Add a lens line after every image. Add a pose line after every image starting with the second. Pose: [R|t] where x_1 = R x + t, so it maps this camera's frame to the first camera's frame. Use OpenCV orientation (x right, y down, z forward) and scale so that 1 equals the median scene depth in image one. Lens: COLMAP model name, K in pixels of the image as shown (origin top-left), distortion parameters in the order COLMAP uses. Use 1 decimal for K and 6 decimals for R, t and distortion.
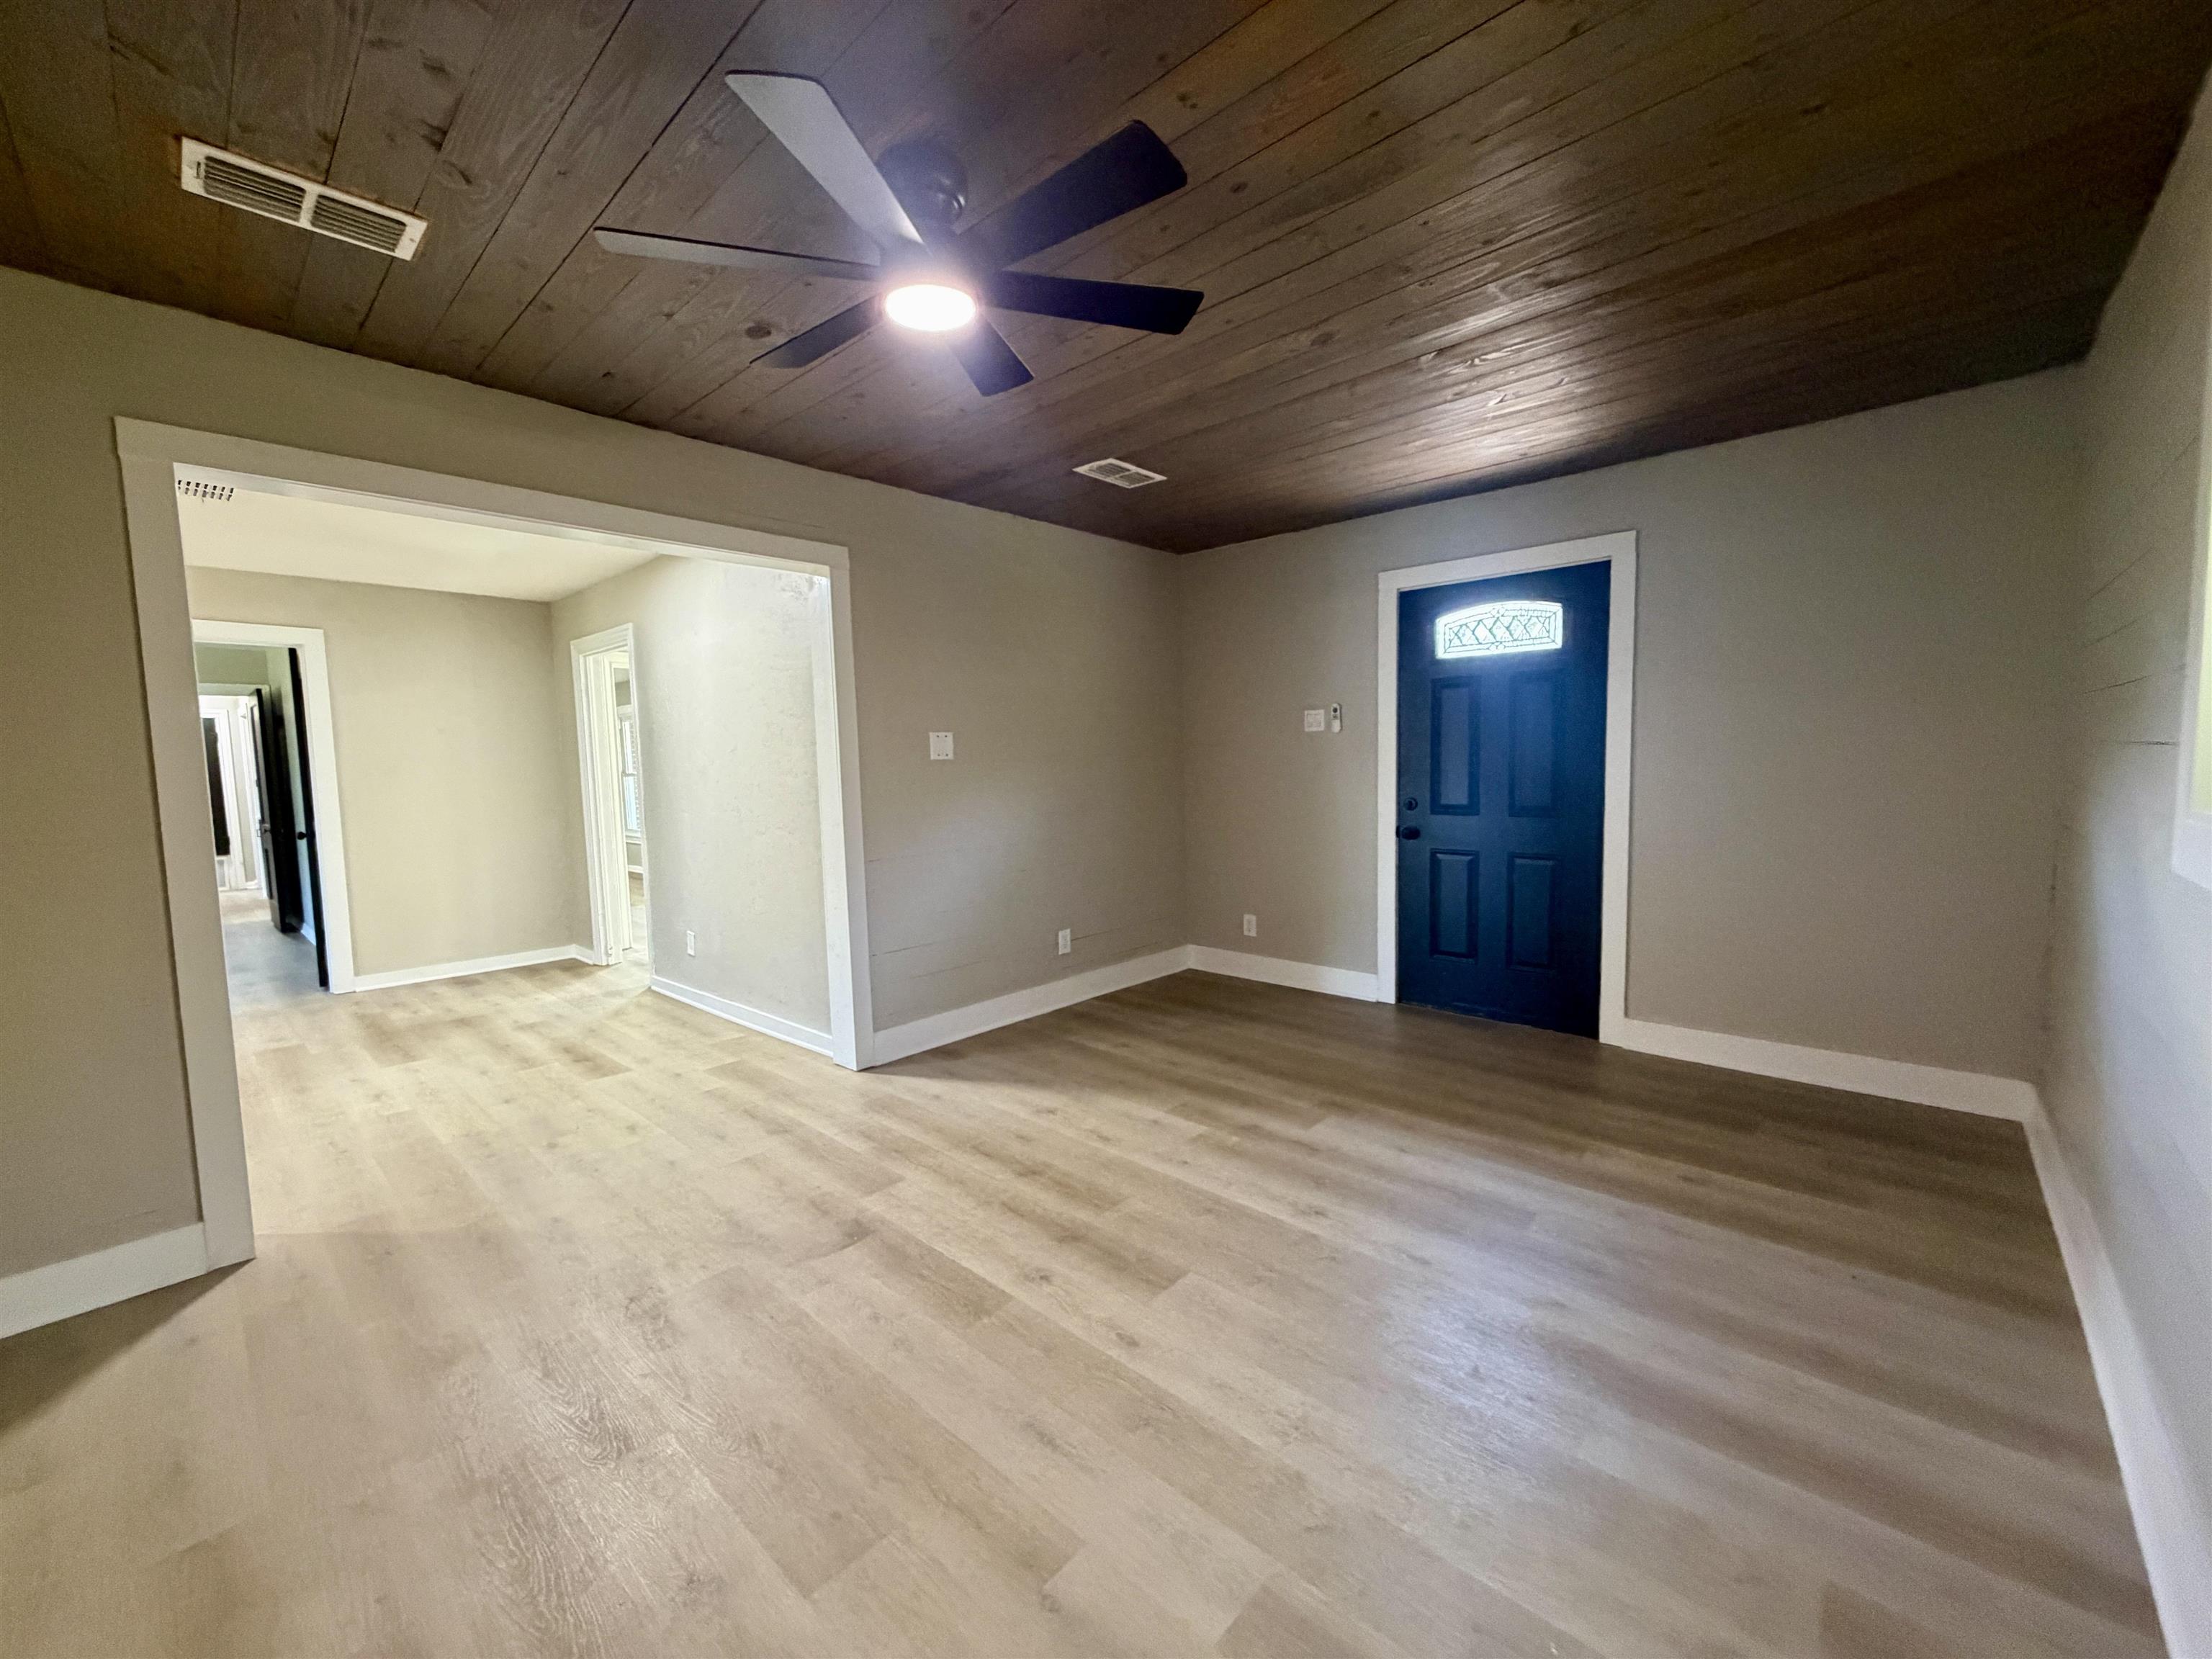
lens RADIAL K [[884.8, 0, 1106.3], [0, 884.8, 830.2], [0, 0, 1]] dist [0.000690, -0.000054]
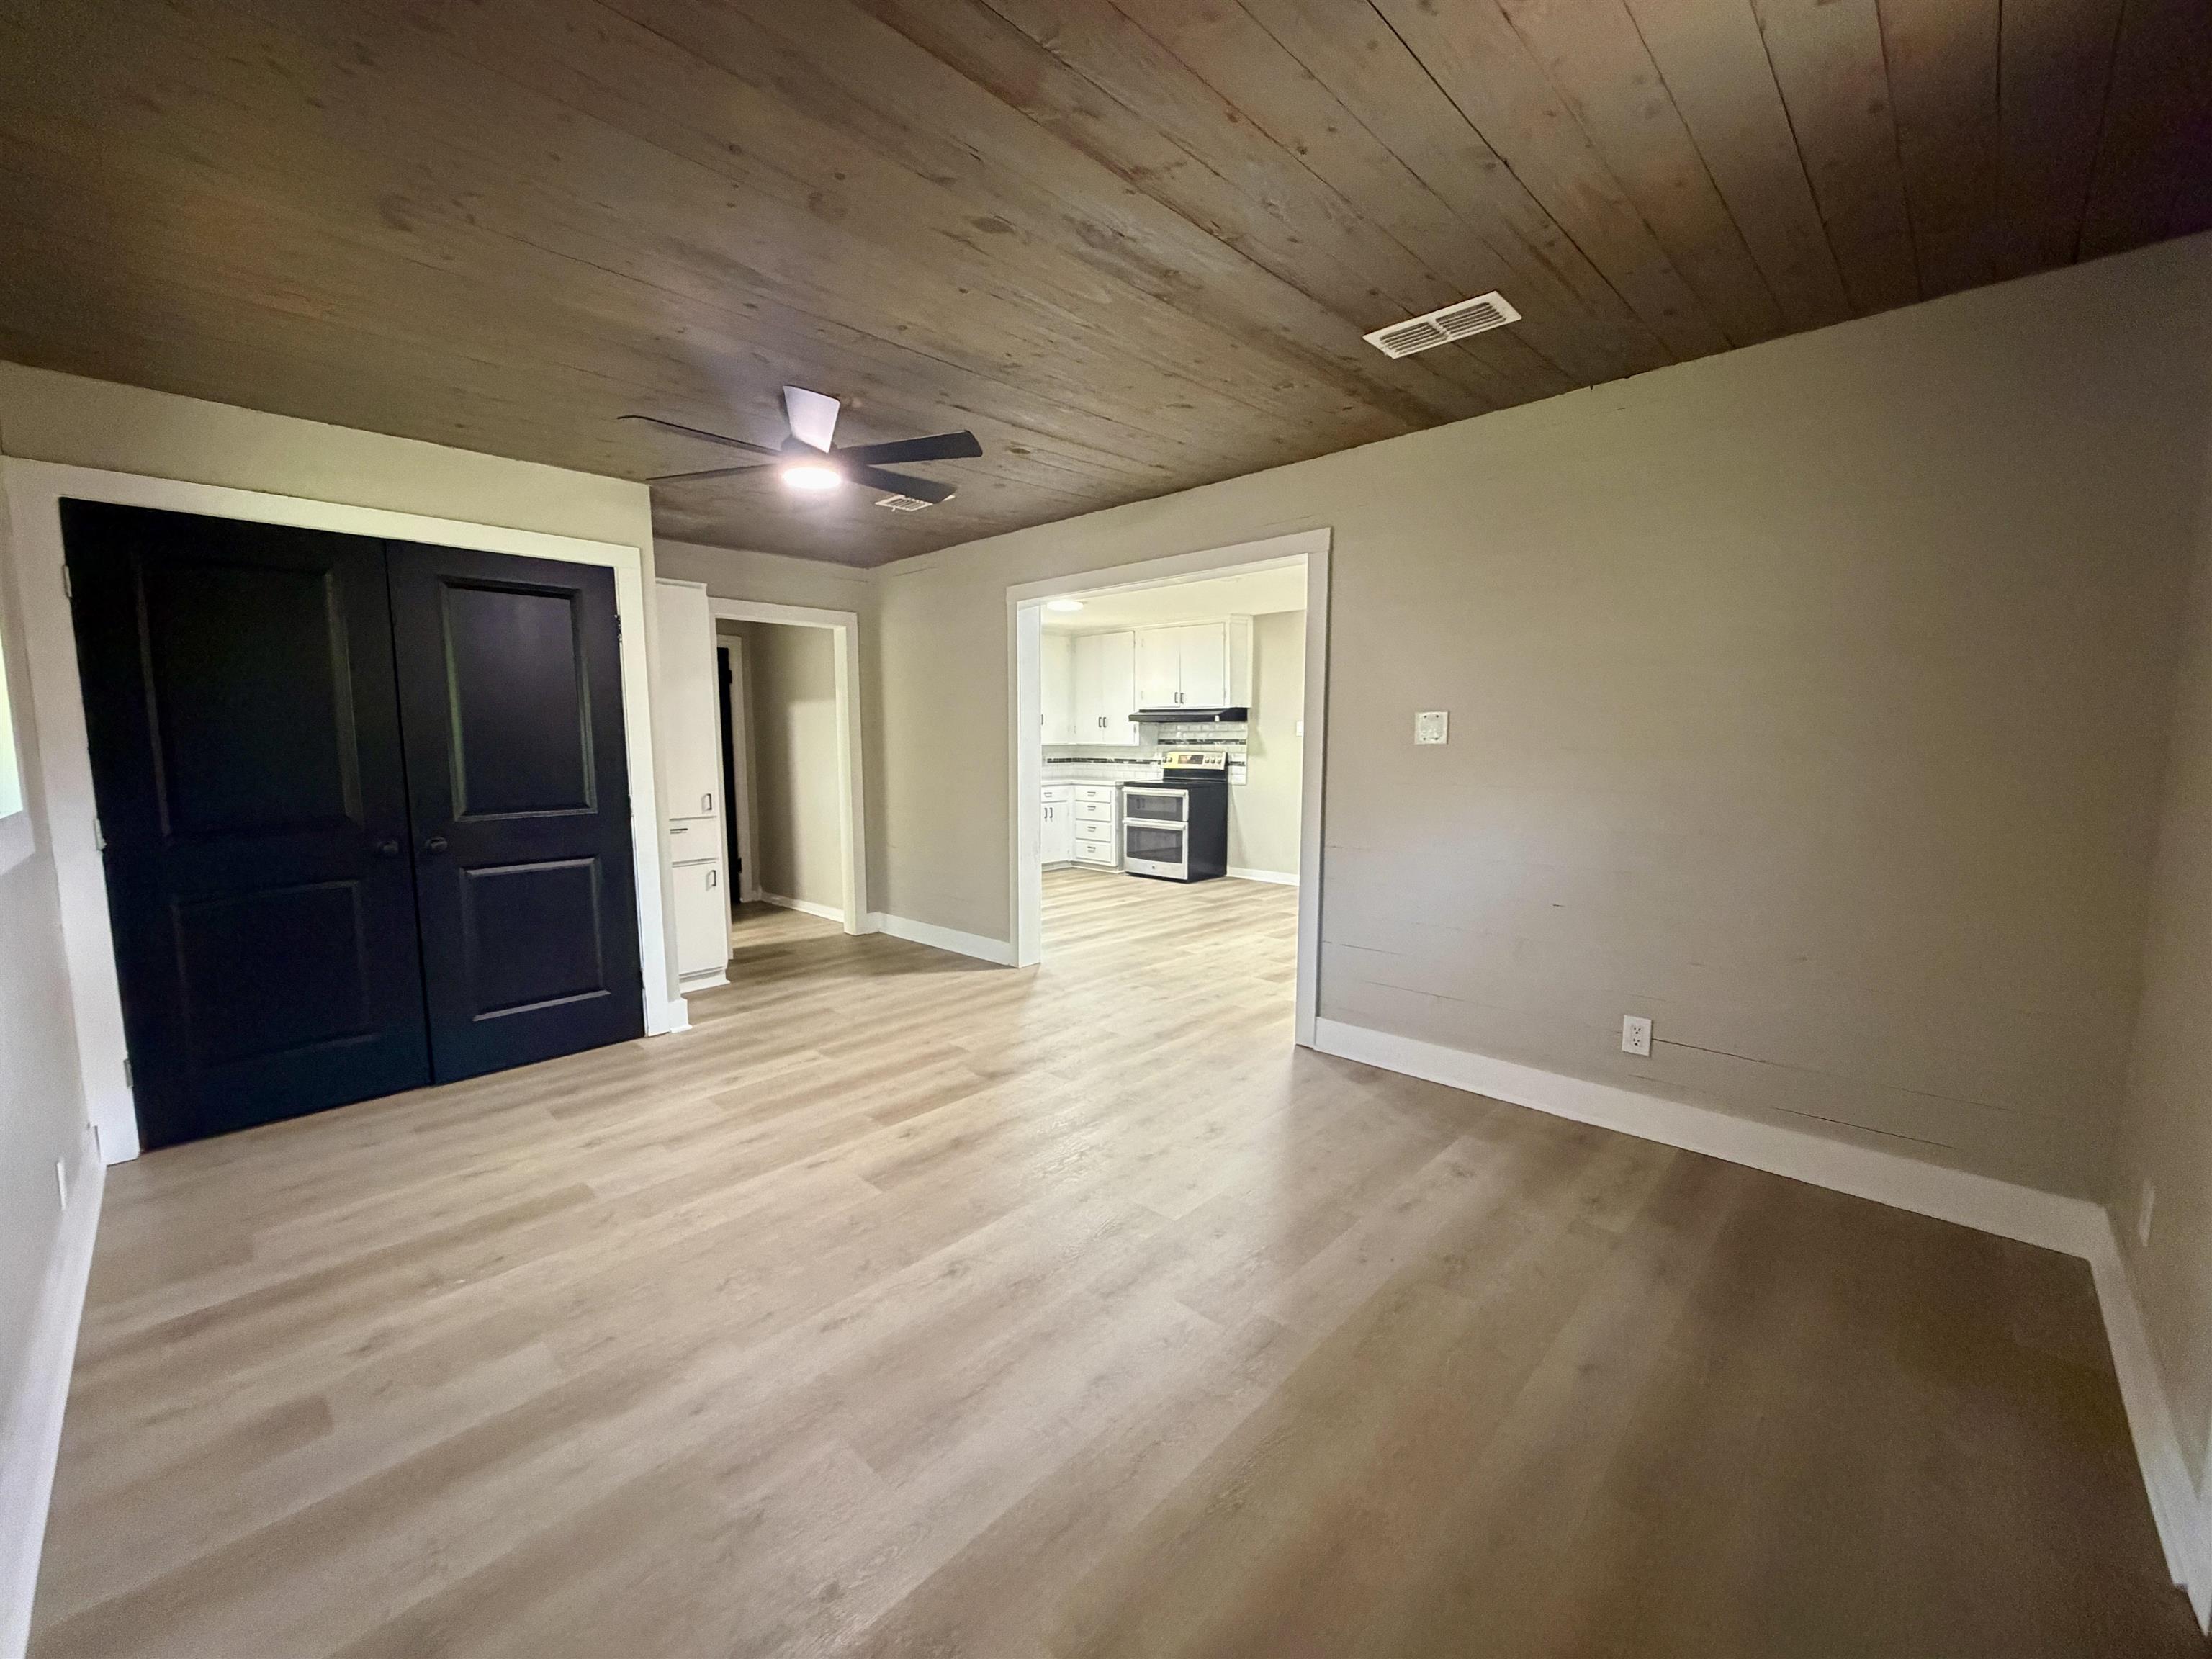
lens RADIAL K [[884.8, 0, 1093.2], [0, 884.8, 832.0], [0, 0, 1]] dist [0.000690, -0.000054]
pose [[-0.025242, 0.129130, -0.991306, 0.768219], [-0.076807, 0.988441, 0.130712, -0.095720], [0.996726, 0.079439, -0.015032, 0.810507]]
